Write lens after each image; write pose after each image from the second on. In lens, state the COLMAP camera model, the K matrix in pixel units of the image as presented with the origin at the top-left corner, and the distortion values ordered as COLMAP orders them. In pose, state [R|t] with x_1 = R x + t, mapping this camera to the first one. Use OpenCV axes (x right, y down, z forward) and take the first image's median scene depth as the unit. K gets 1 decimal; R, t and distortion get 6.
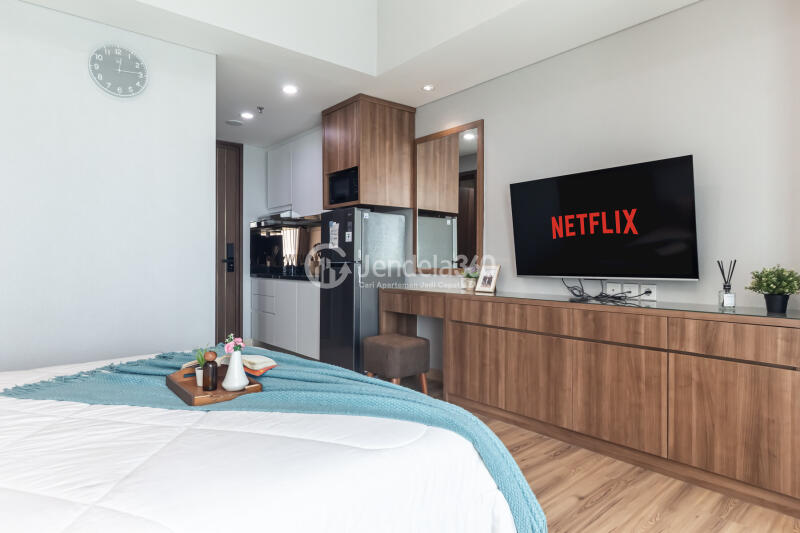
lens RADIAL K [[455.8, 0, 400.0], [0, 455.8, 266.5], [0, 0, 1]] dist [0.000229, -0.000527]
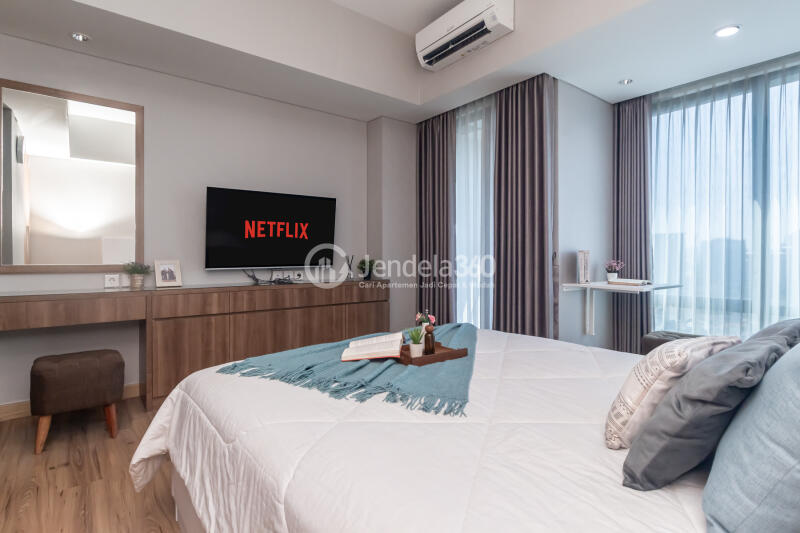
lens RADIAL K [[391.0, 0, 411.1], [0, 391.0, 264.7], [0, 0, 1]] dist [-0.003190, -0.000830]
pose [[0.023110, -0.020532, 0.999522, -0.809054], [0.010637, 0.999738, 0.020290, -0.003806], [-0.999676, 0.010163, 0.023323, 0.559684]]
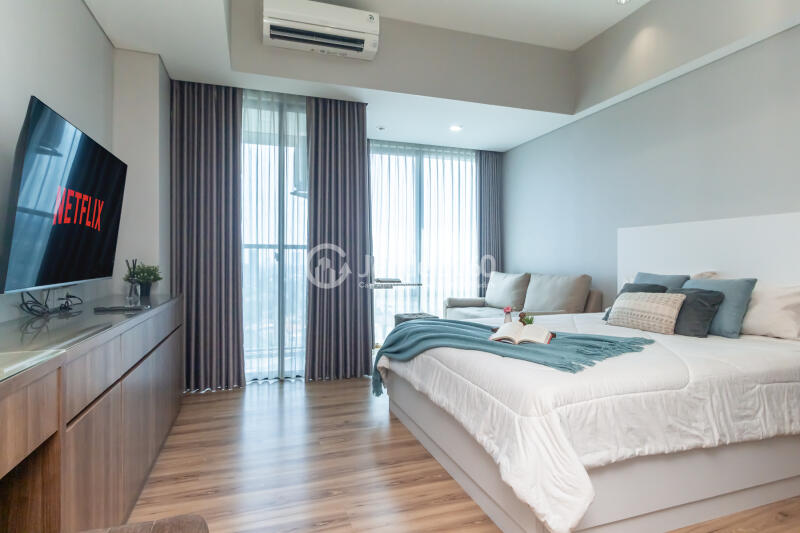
lens RADIAL K [[427.1, 0, 400.0], [0, 427.1, 266.5], [0, 0, 1]] dist [-0.126083, 0.000226]
pose [[-0.931967, -0.007341, 0.362468, -0.291984], [0.001779, 0.999690, 0.024820, -0.016606], [-0.362538, 0.023776, -0.931666, 1.417500]]
